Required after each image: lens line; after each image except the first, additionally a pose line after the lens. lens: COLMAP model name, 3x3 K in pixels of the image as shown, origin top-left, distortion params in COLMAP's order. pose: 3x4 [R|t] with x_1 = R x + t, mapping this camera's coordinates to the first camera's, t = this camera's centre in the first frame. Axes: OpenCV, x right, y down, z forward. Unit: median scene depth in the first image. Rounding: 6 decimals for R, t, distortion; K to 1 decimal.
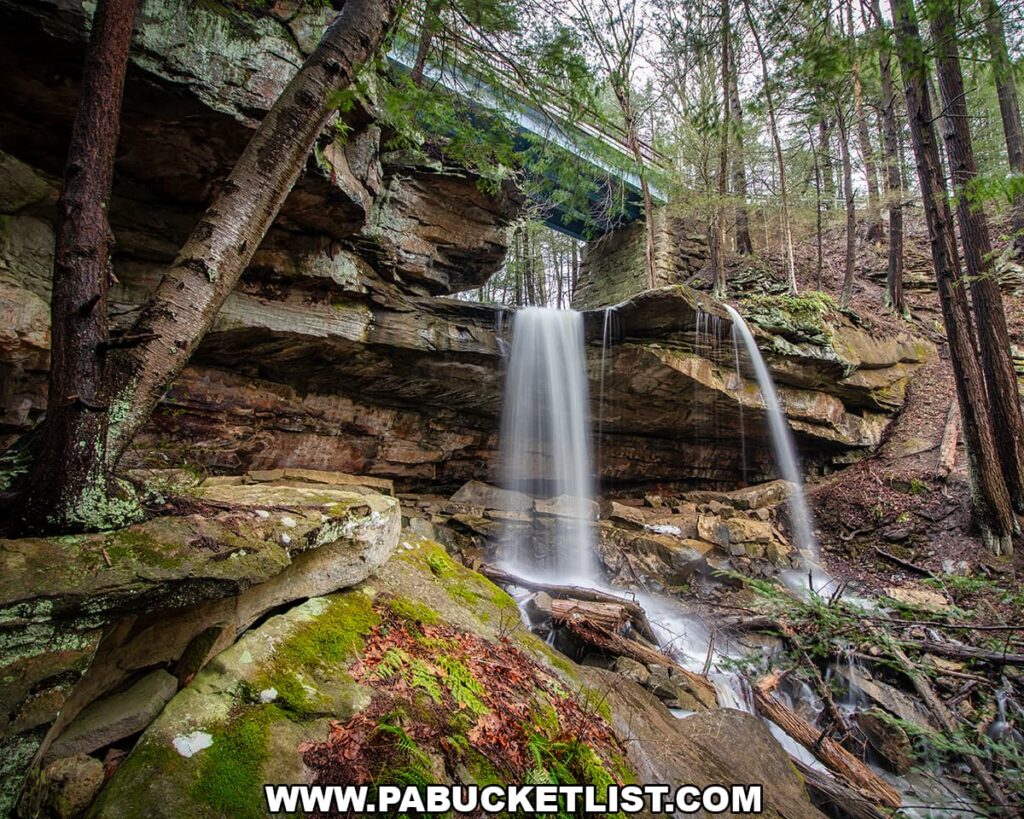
lens RADIAL K [[525.7, 0, 520.3], [0, 525.7, 408.6], [0, 0, 1]] dist [0.001957, -0.001166]
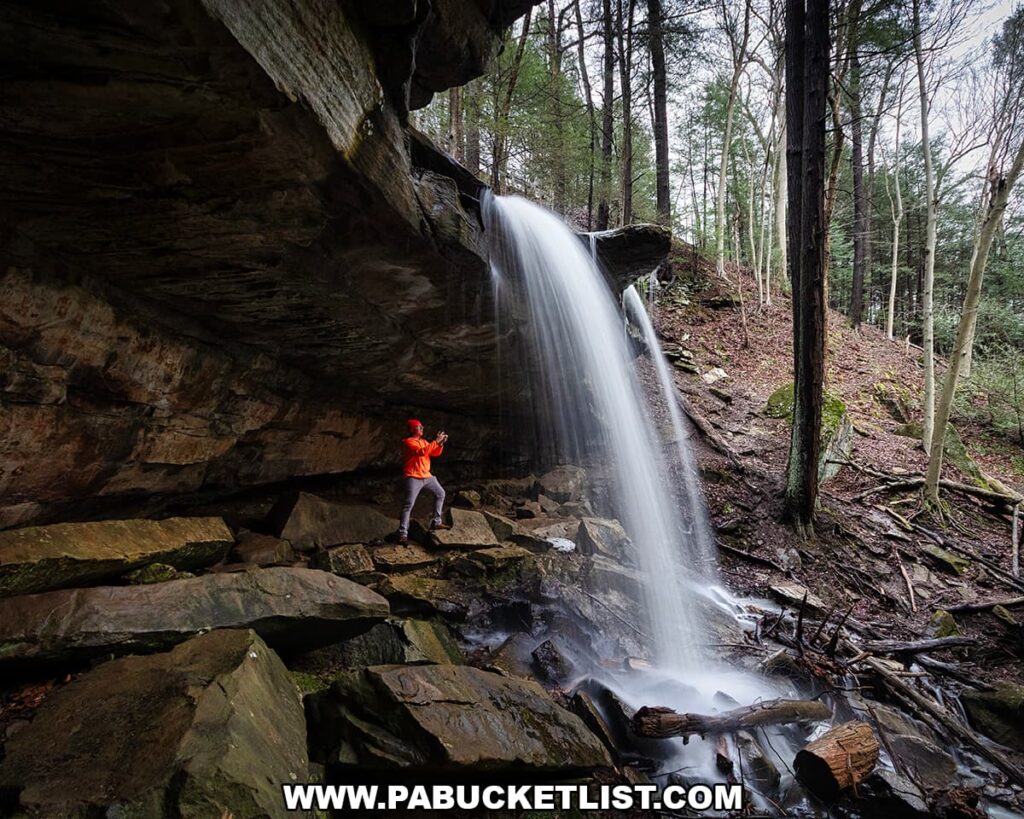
lens RADIAL K [[556.9, 0, 453.2], [0, 556.9, 407.6], [0, 0, 1]] dist [-0.000432, -0.004580]
pose [[0.735648, 0.040806, 0.676134, -0.419302], [-0.100223, 0.993754, 0.049070, 0.009455], [-0.669909, -0.103862, 0.735143, 0.570591]]
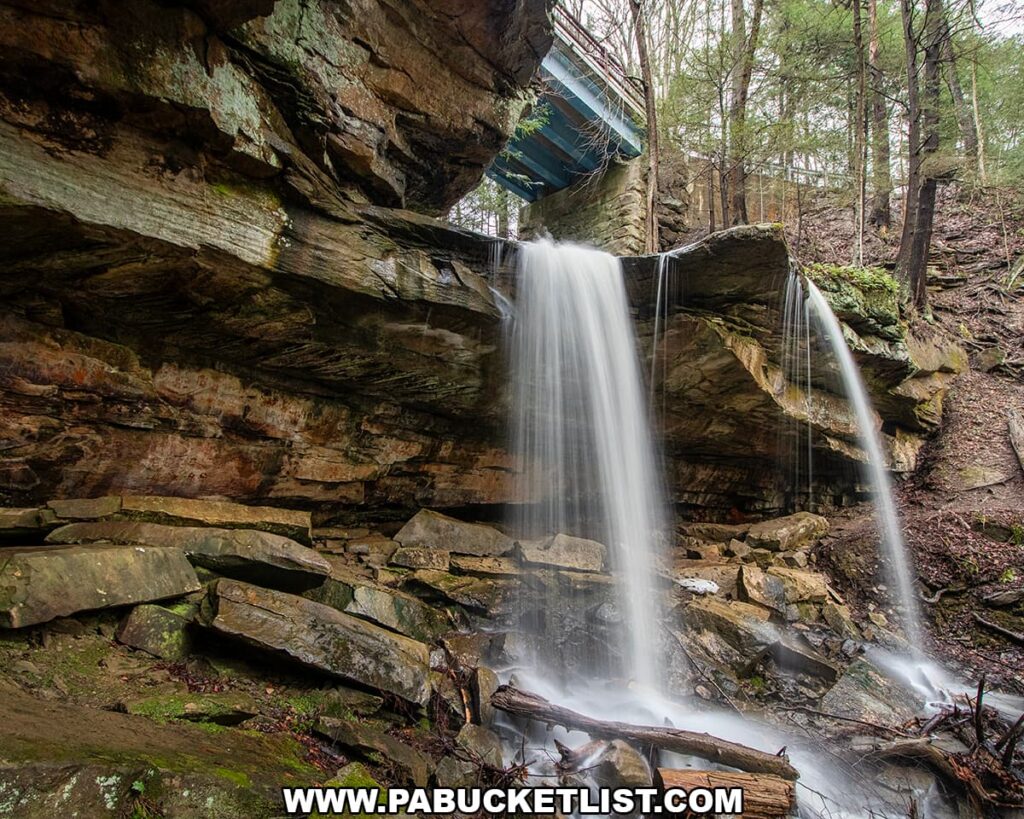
lens RADIAL K [[556.9, 0, 482.7], [0, 556.9, 479.6], [0, 0, 1]] dist [-0.000432, -0.004580]
pose [[0.990469, 0.028401, 0.134778, -0.131919], [-0.045533, 0.991012, 0.125785, 0.004752], [-0.129994, -0.130723, 0.982860, 0.330804]]
